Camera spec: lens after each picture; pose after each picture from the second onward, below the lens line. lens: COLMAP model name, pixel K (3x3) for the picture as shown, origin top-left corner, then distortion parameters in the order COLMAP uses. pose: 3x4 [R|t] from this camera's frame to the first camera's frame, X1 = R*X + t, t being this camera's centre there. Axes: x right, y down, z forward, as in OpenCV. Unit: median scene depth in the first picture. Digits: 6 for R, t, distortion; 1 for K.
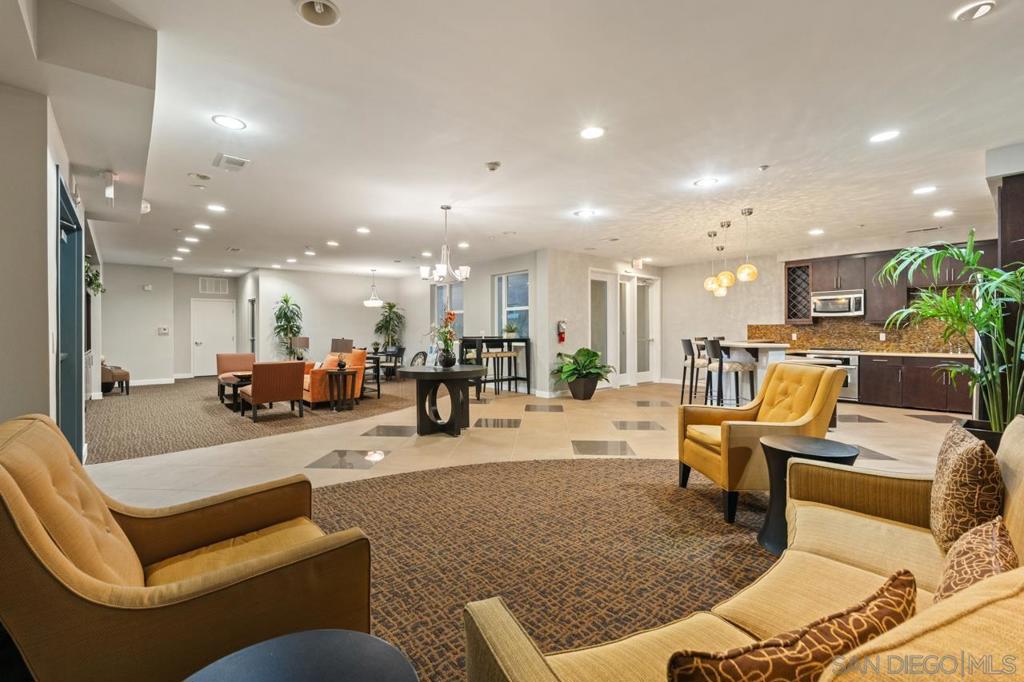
lens RADIAL K [[454.9, 0, 511.0], [0, 454.9, 333.2], [0, 0, 1]] dist [-0.000008, -0.000008]
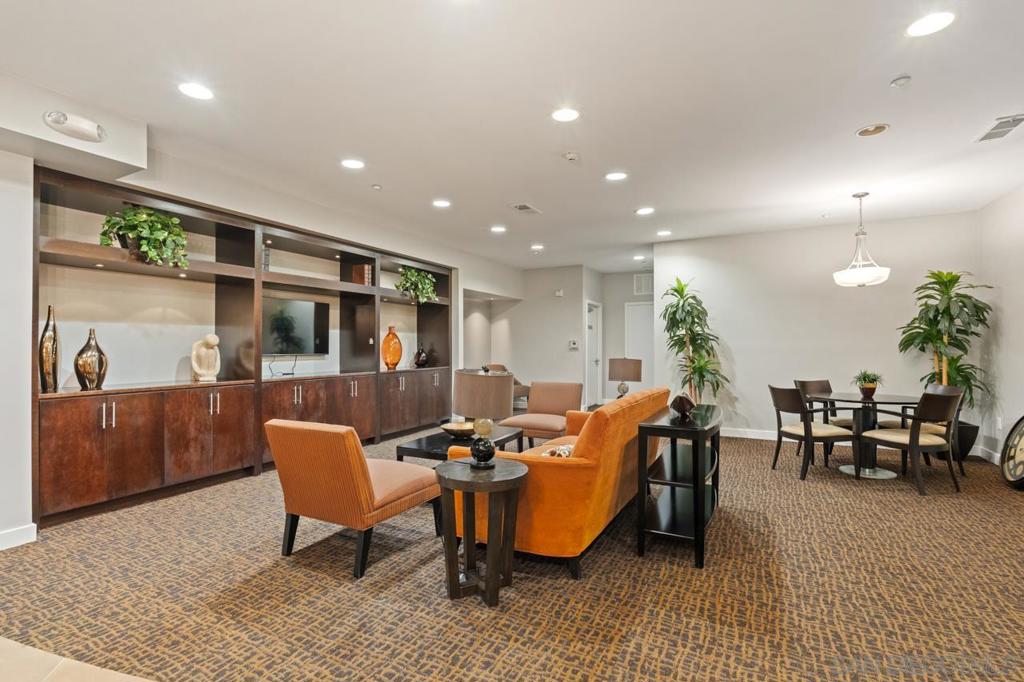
lens RADIAL K [[470.0, 0, 511.1], [0, 470.0, 347.1], [0, 0, 1]] dist [-0.003673, -0.000624]
pose [[0.371404, 0.000923, -0.928471, -0.028457], [-0.008685, 0.999959, -0.002480, 0.001561], [0.928431, 0.008985, 0.371397, 0.519535]]
